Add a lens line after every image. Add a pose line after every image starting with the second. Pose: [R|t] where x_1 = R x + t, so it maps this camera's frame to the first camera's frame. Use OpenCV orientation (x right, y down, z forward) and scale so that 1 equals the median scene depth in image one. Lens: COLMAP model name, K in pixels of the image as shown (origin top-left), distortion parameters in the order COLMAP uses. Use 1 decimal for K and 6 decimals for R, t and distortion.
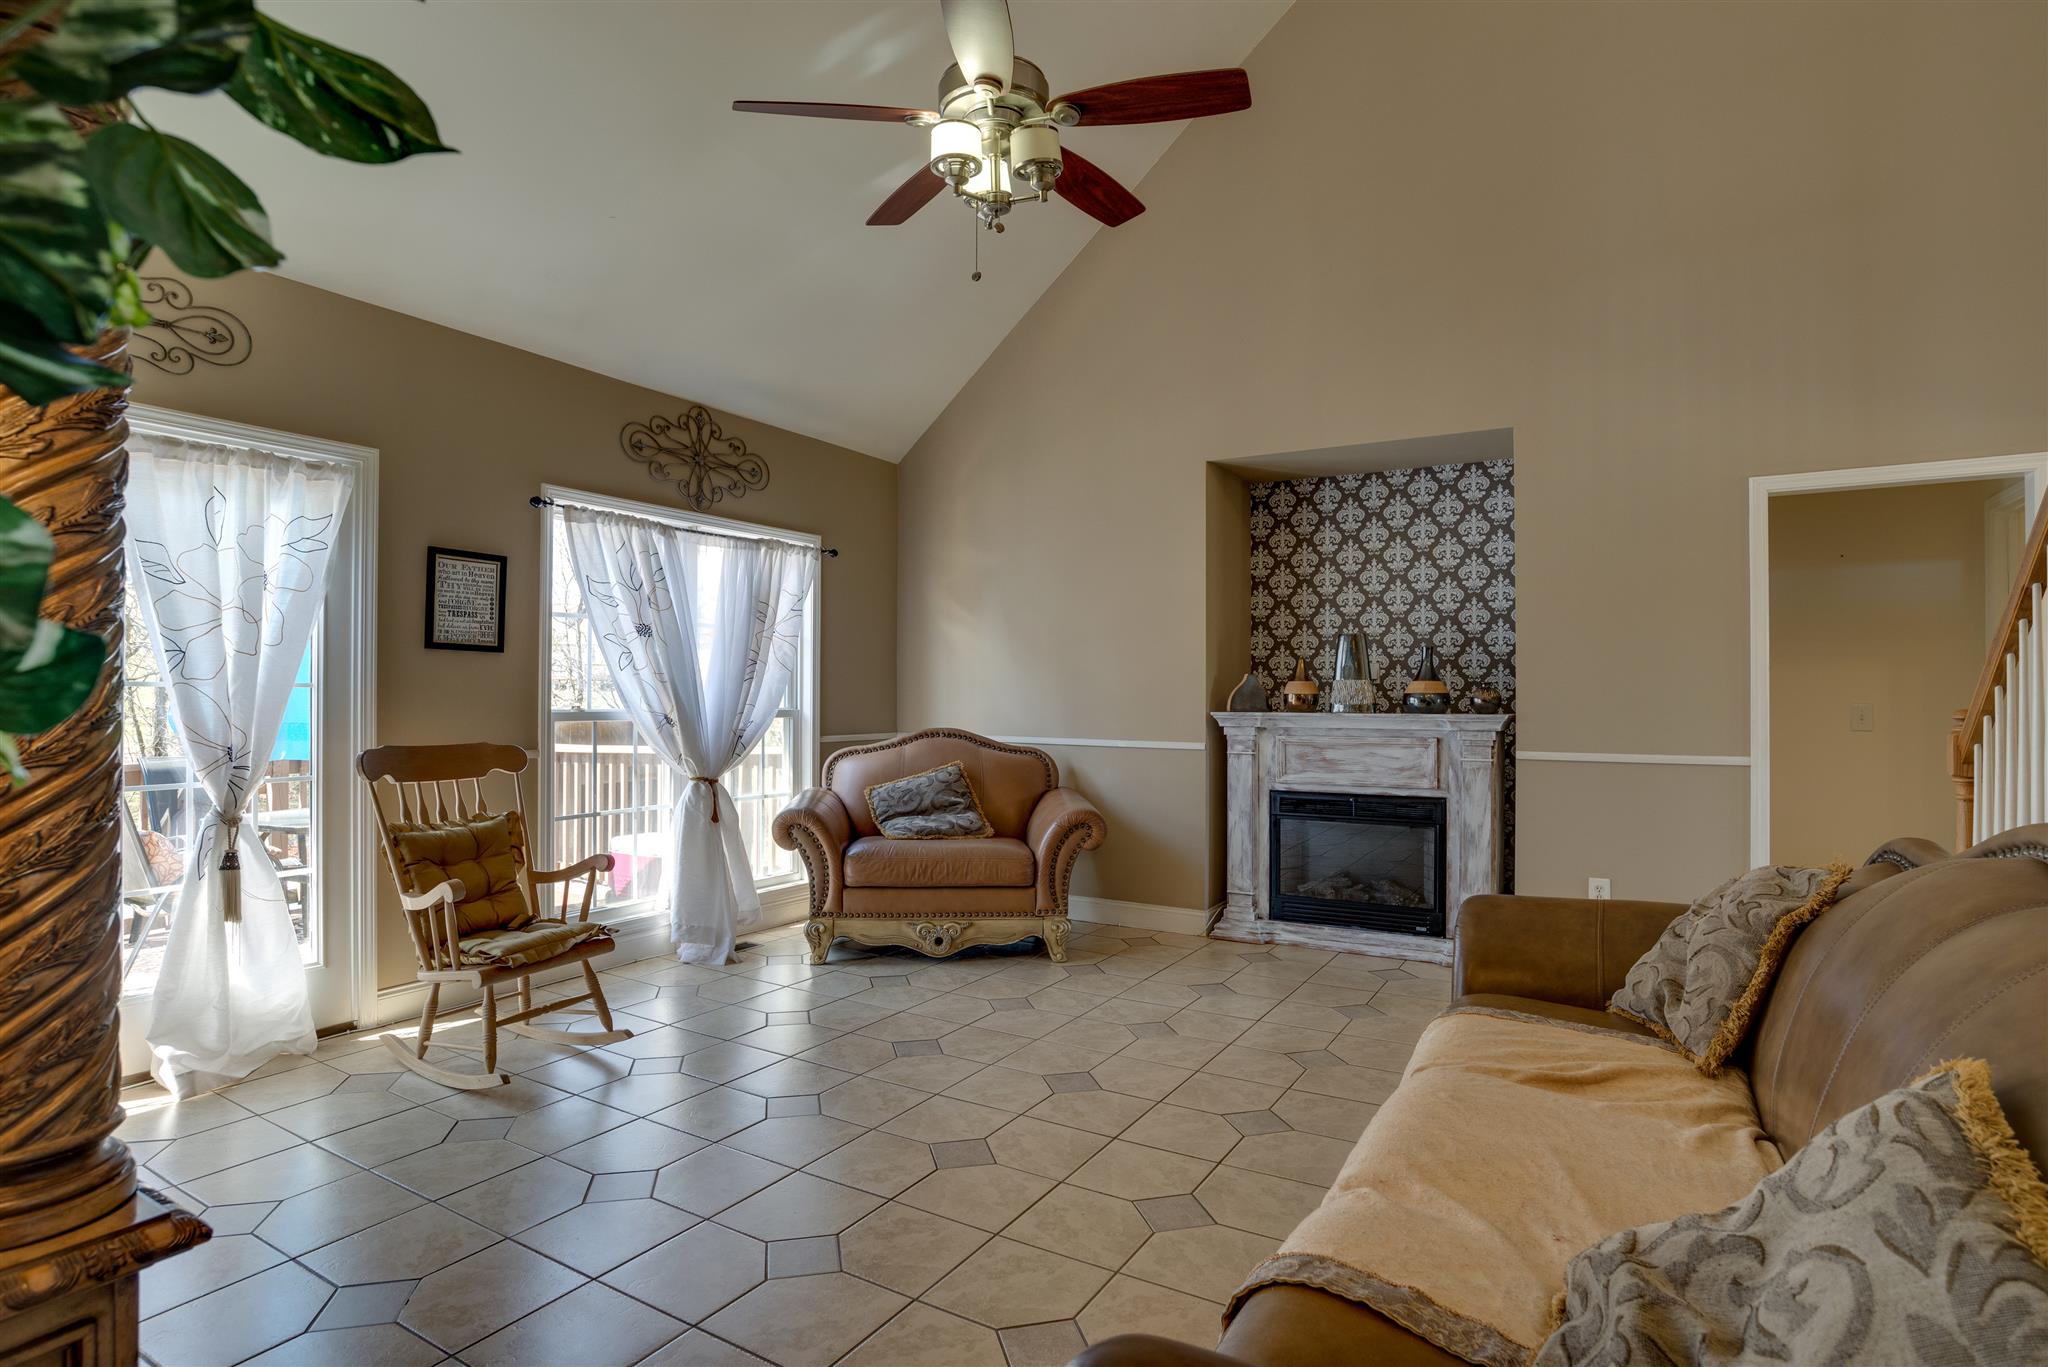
lens RADIAL K [[1065.2, 0, 1018.2], [0, 1065.2, 686.3], [0, 0, 1]] dist [-0.008131, 0.010246]
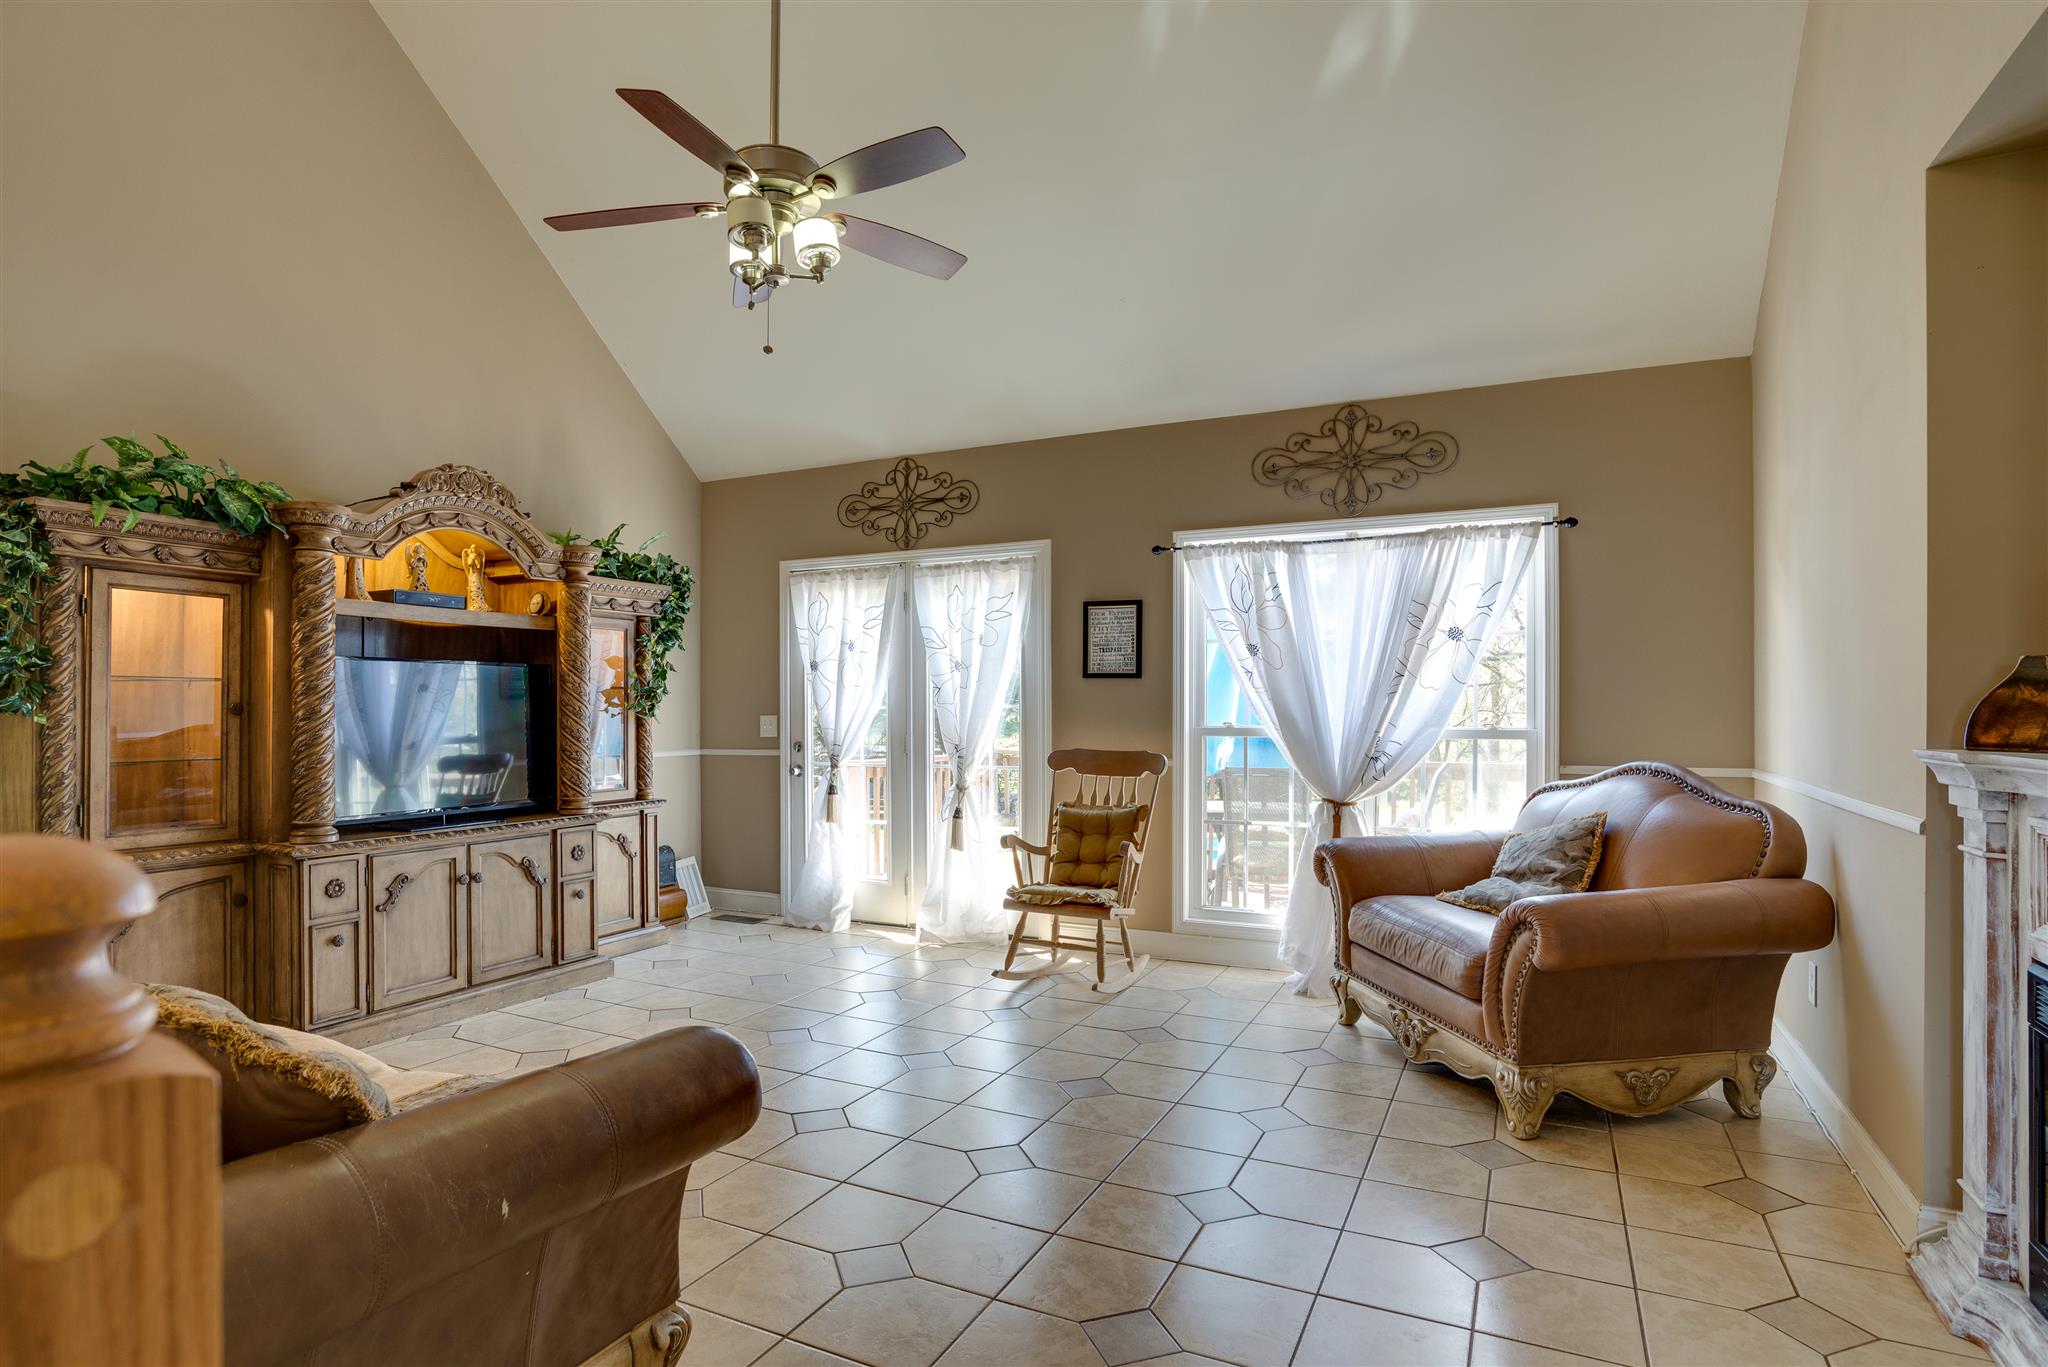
lens RADIAL K [[1065.2, 0, 1020.0], [0, 1065.2, 704.6], [0, 0, 1]] dist [-0.008131, 0.010246]
pose [[0.096403, -0.009259, -0.995299, 0.697450], [0.008728, 0.999926, -0.008456, 0.007869], [0.995304, -0.007872, 0.096476, 0.711923]]
